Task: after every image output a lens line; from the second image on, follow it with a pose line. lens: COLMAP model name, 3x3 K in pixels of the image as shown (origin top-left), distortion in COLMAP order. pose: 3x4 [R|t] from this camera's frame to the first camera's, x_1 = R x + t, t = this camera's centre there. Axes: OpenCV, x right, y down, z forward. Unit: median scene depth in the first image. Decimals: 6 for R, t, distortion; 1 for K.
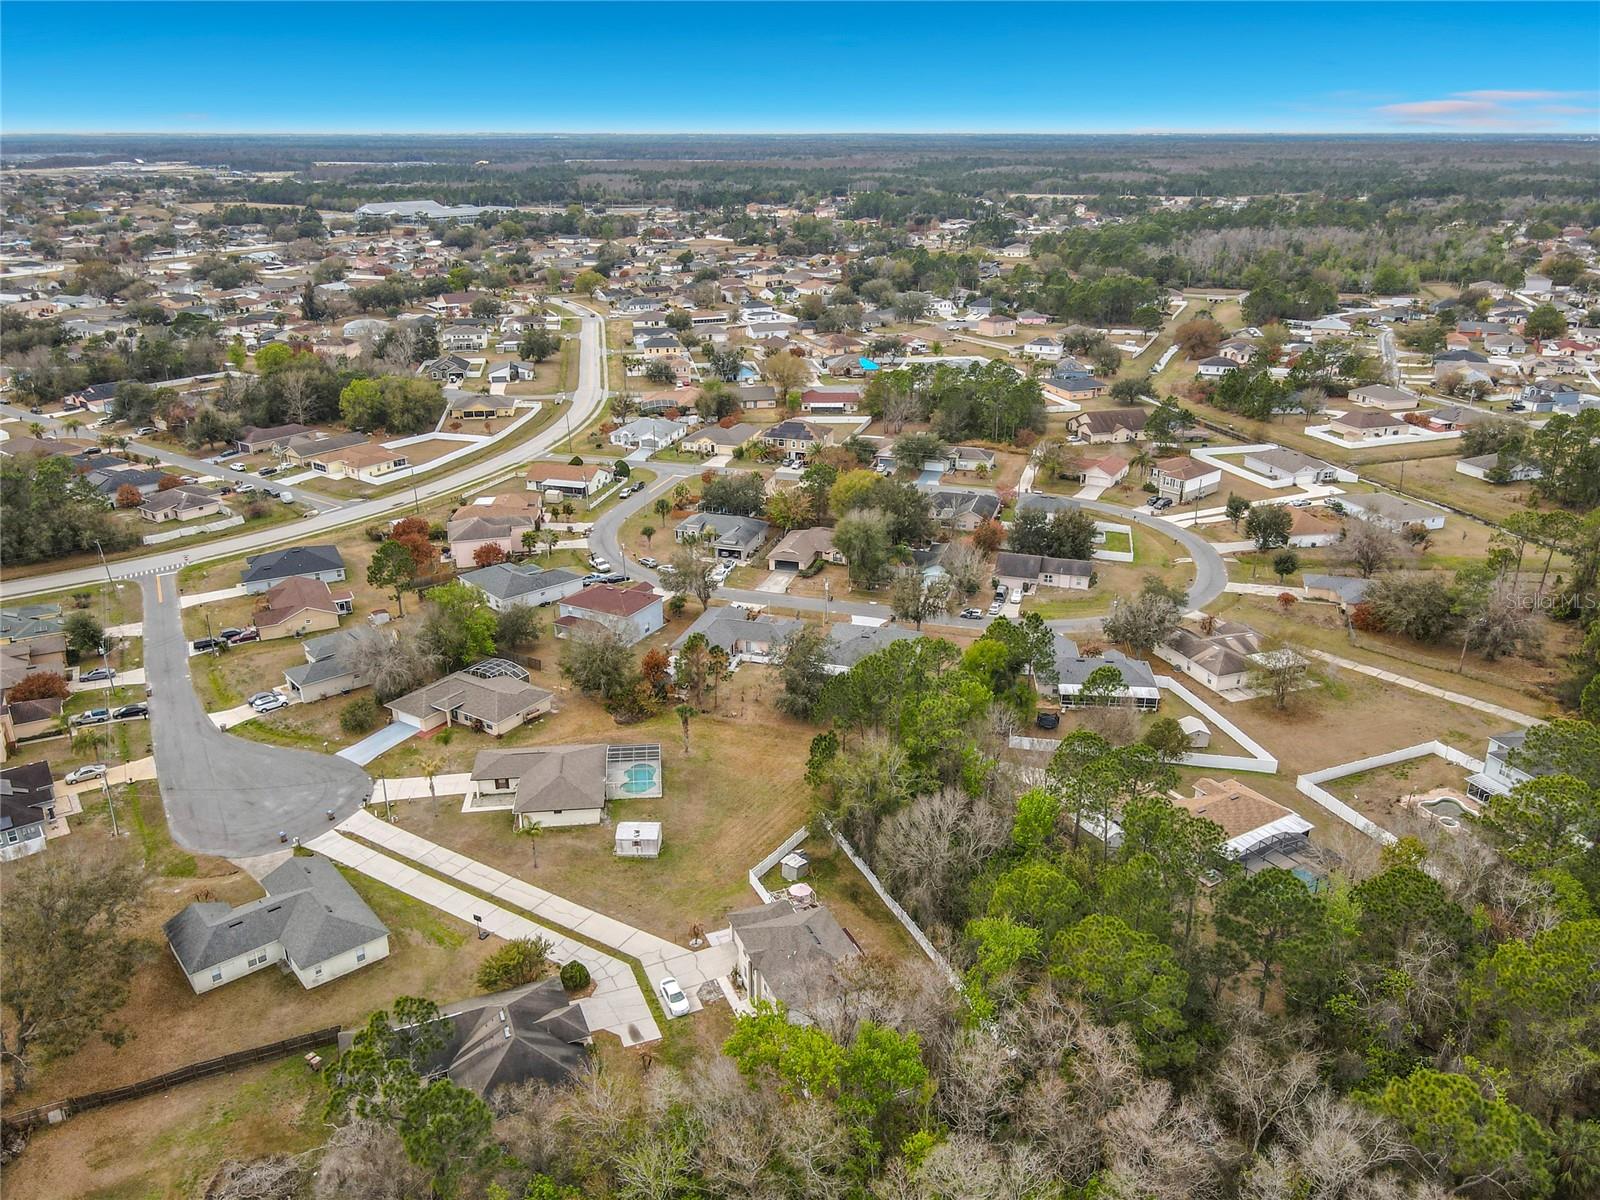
lens RADIAL K [[1189.4, 0, 797.1], [0, 1189.4, 606.2], [0, 0, 1]] dist [-0.005596, 0.024877]
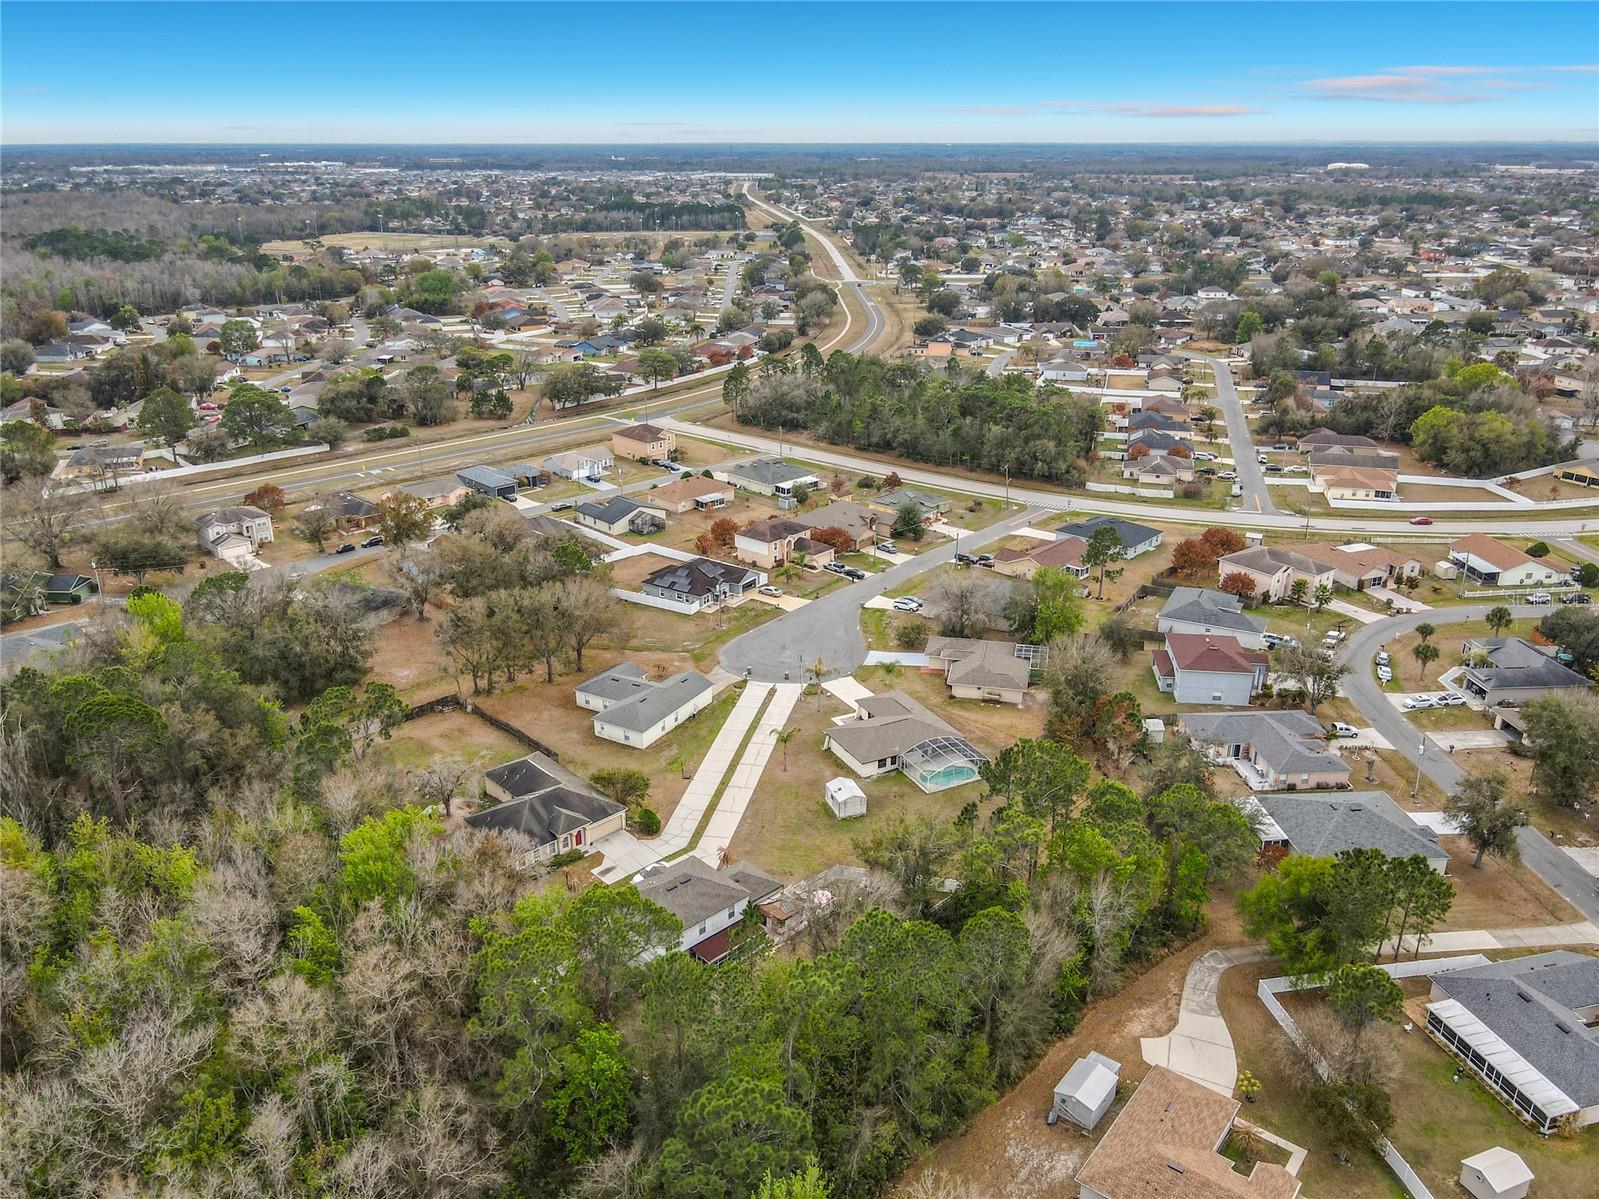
lens RADIAL K [[1188.7, 0, 788.7], [0, 1188.7, 649.3], [0, 0, 1]] dist [-0.005596, 0.024877]
pose [[0.349710, 0.372294, -0.859709, 0.456966], [-0.345632, 0.904189, 0.250961, -0.112495], [0.870771, 0.209380, 0.444881, 0.291094]]
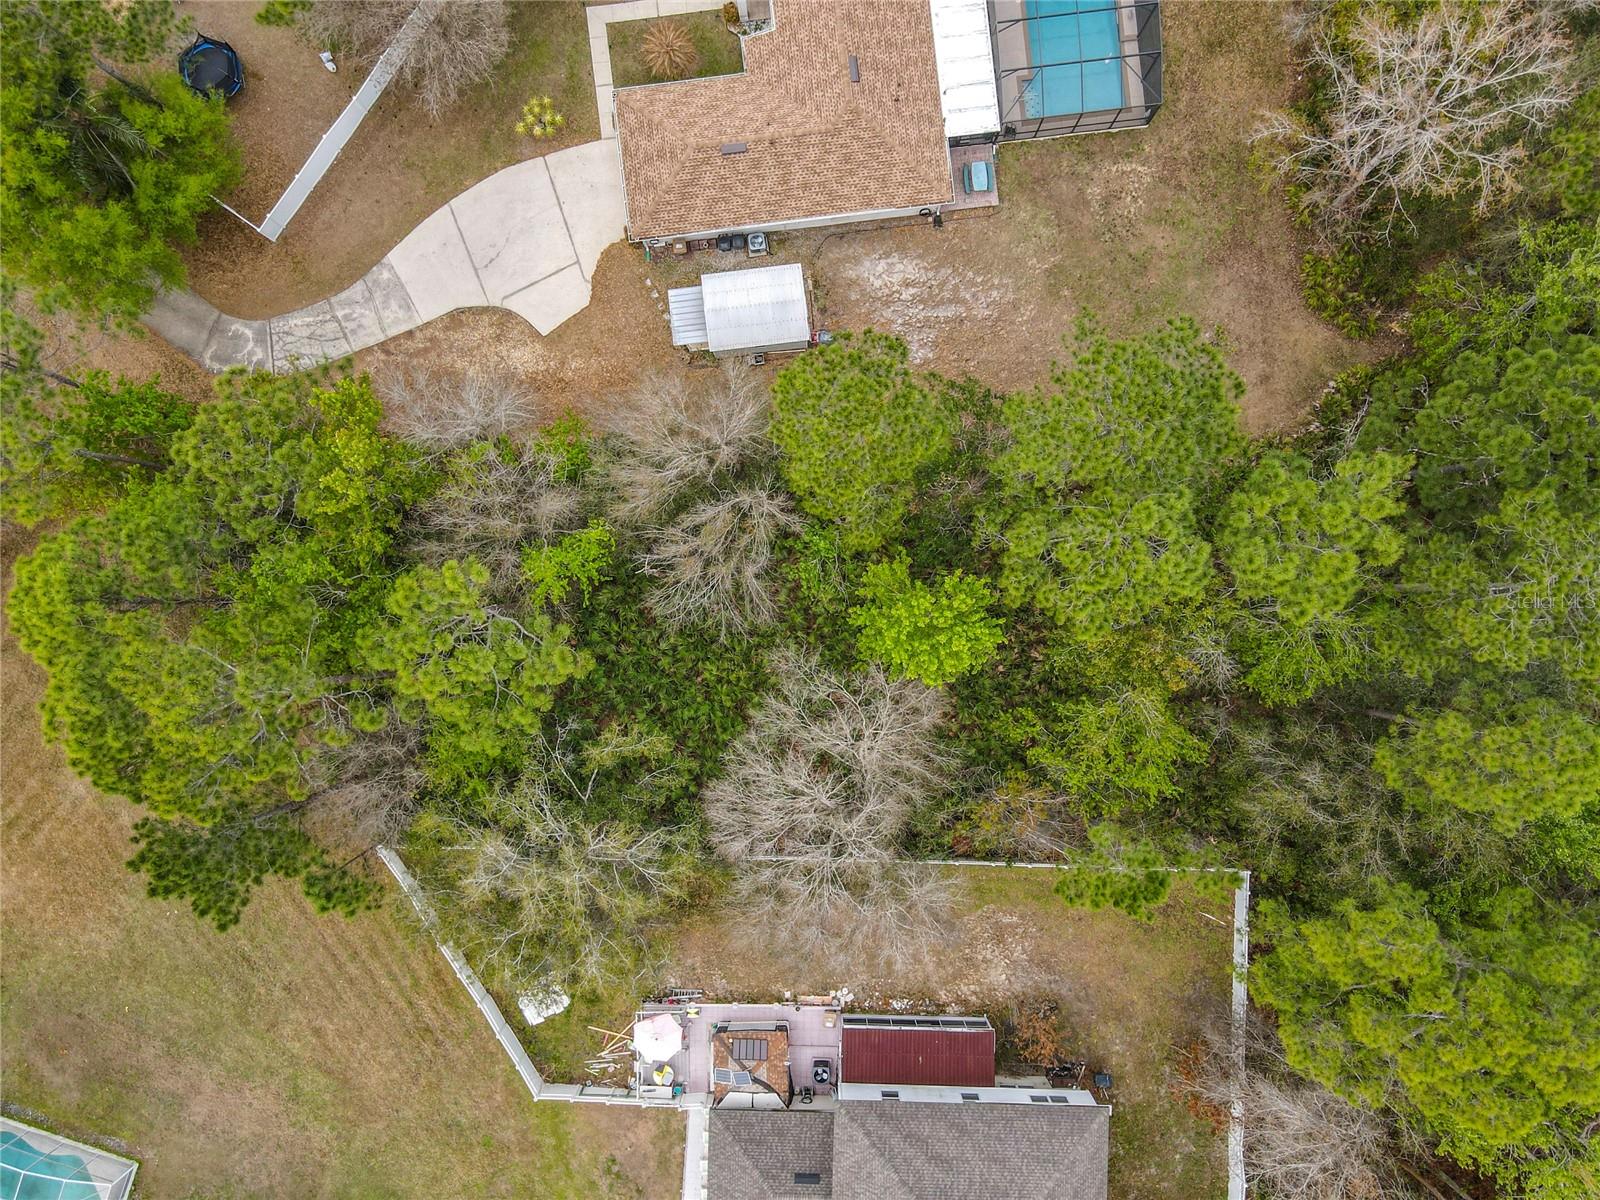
lens RADIAL K [[1189.4, 0, 807.7], [0, 1189.4, 612.6], [0, 0, 1]] dist [-0.005596, 0.024877]
pose [[0.413717, -0.910281, -0.015043, 0.108772], [0.345804, 0.141838, 0.927524, -0.113768], [-0.842174, -0.388934, 0.373460, 0.500050]]
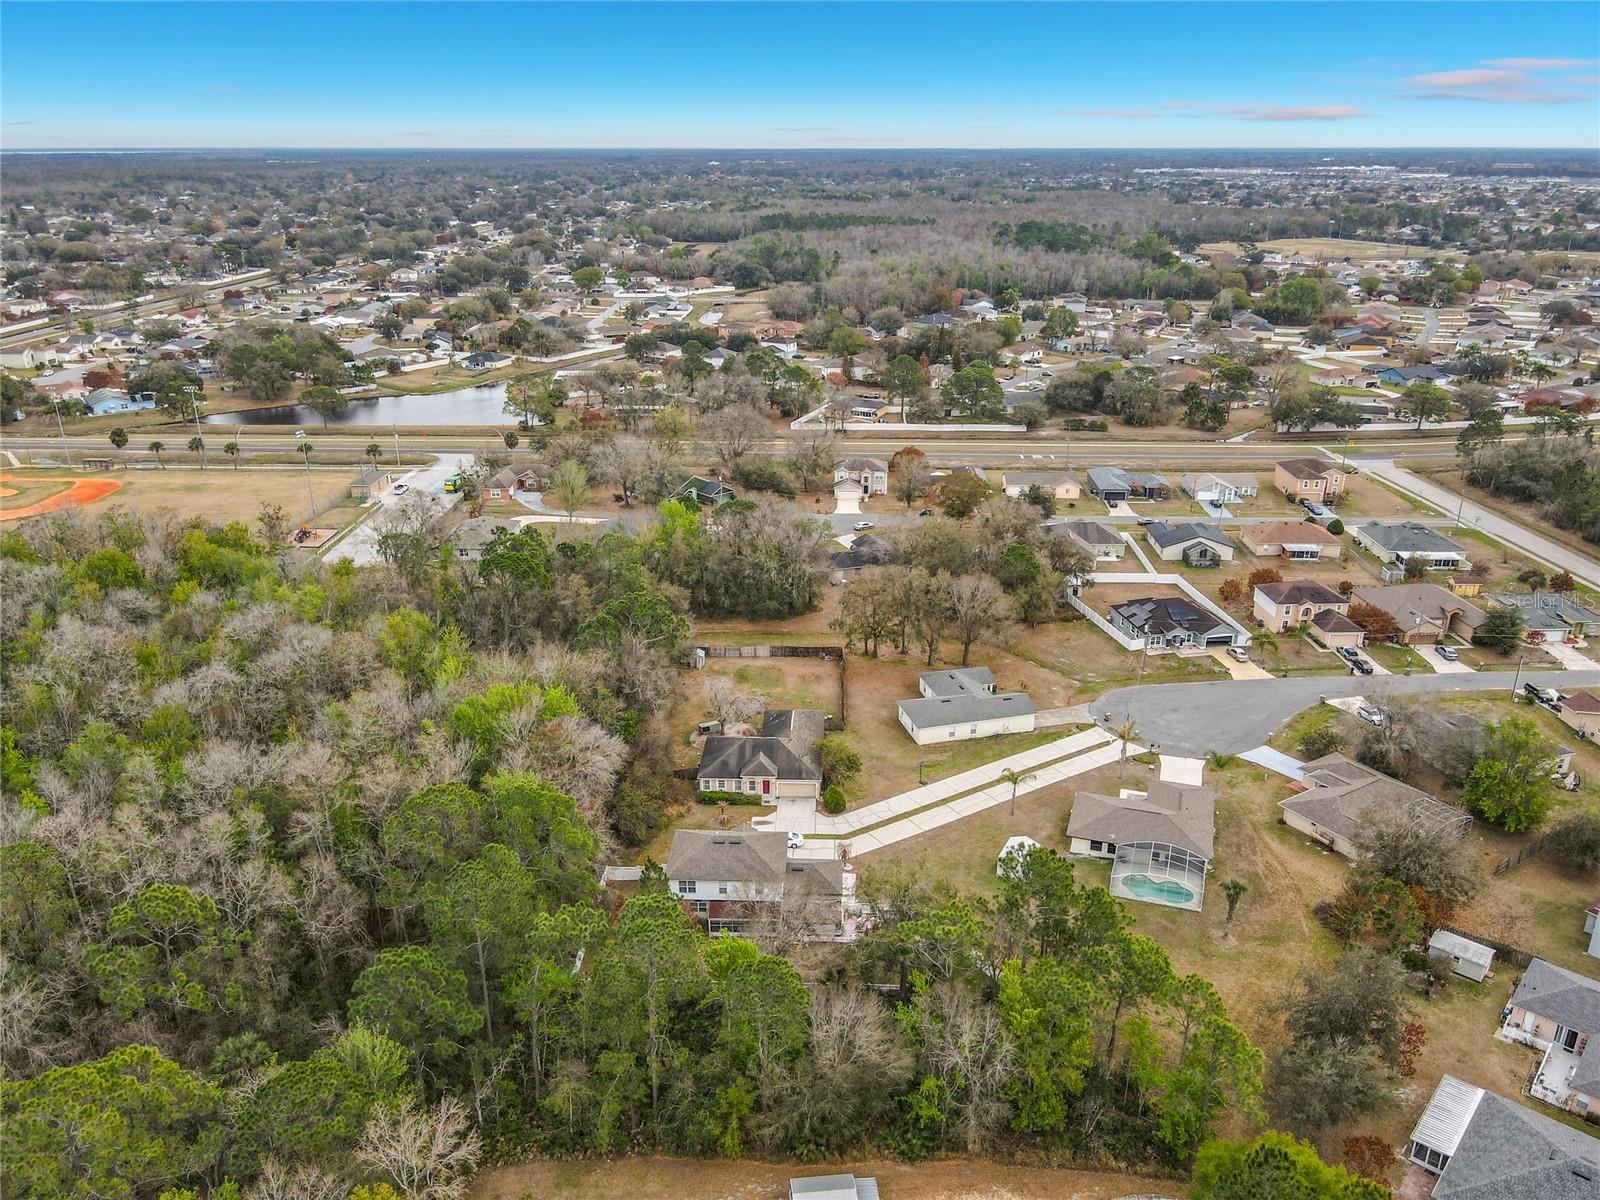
lens RADIAL K [[1189.4, 0, 788.5], [0, 1189.4, 623.6], [0, 0, 1]] dist [-0.005596, 0.024877]
pose [[-0.427983, 0.341209, -0.836903, 0.446952], [-0.332686, 0.801501, 0.496907, -0.244621], [0.840328, 0.491094, -0.229514, 0.620501]]
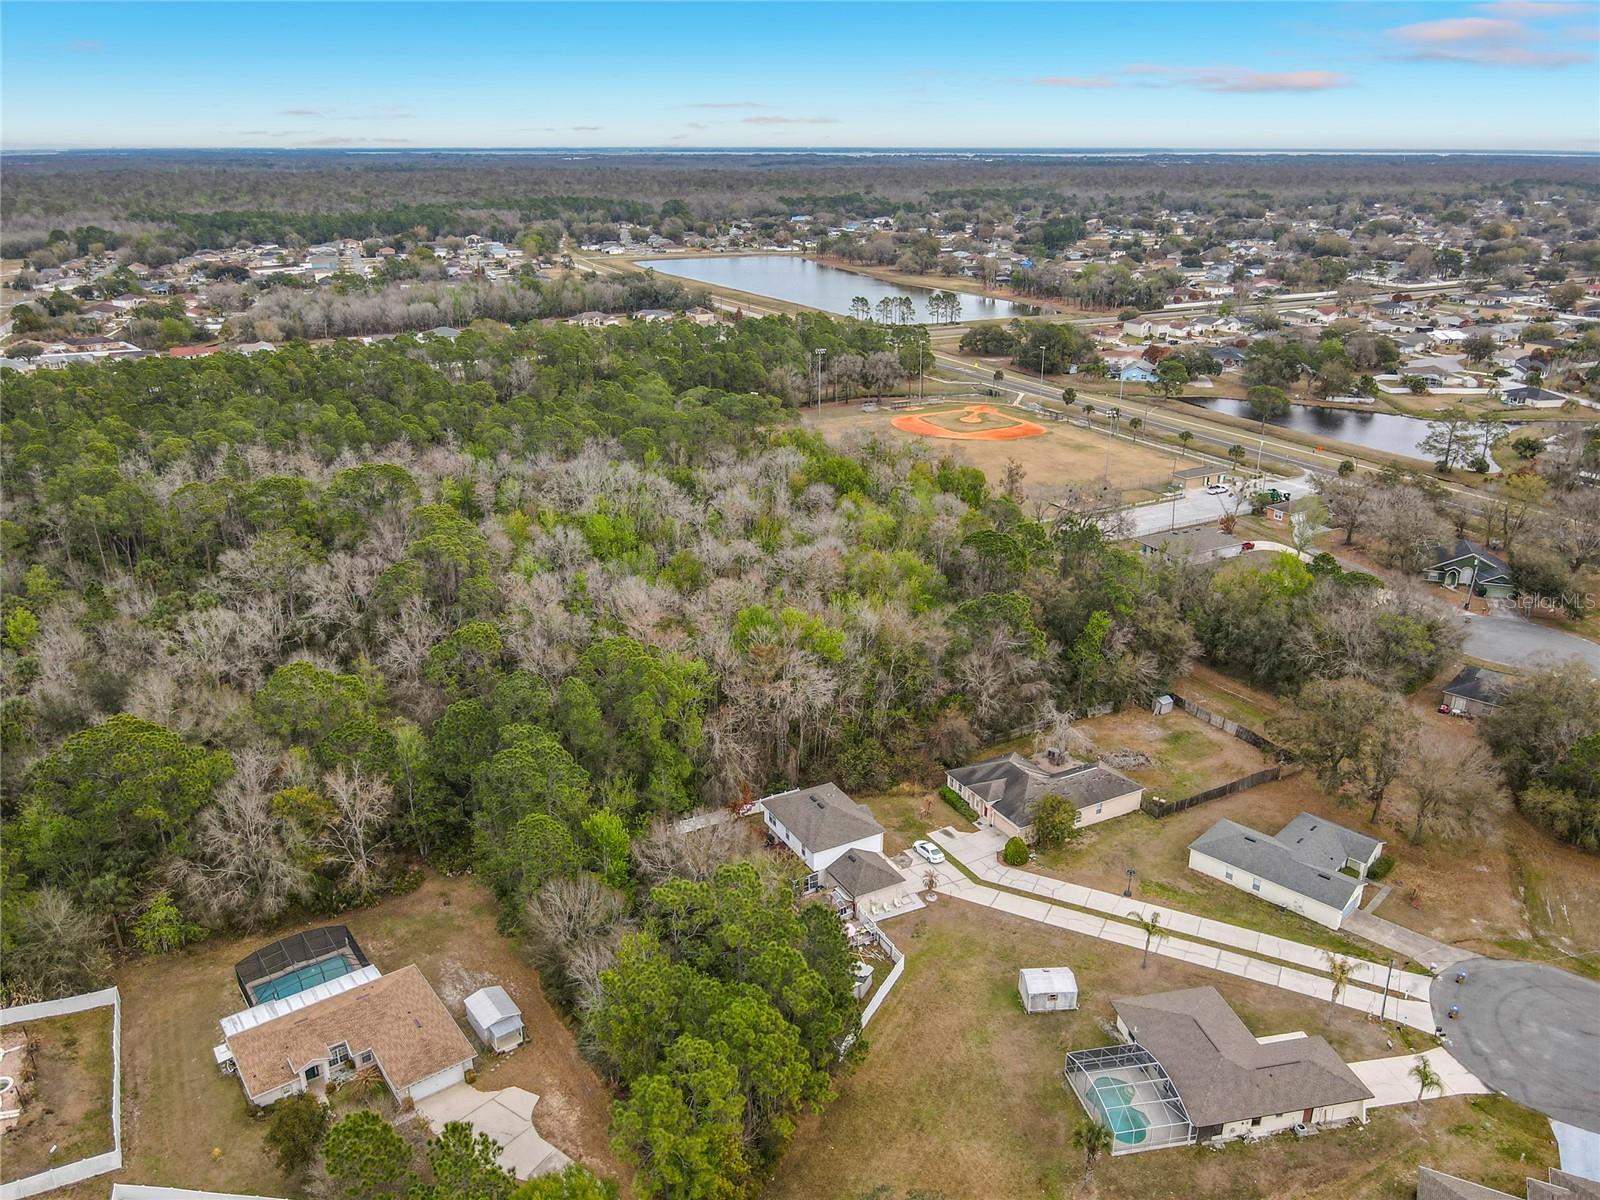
lens RADIAL K [[1189.4, 0, 799.5], [0, 1189.4, 616.1], [0, 0, 1]] dist [-0.005596, 0.024877]
pose [[-0.995223, 0.036041, -0.090730, 0.069979], [-0.036292, 0.726176, 0.686550, -0.363331], [0.090630, 0.686563, -0.721399, 0.901834]]
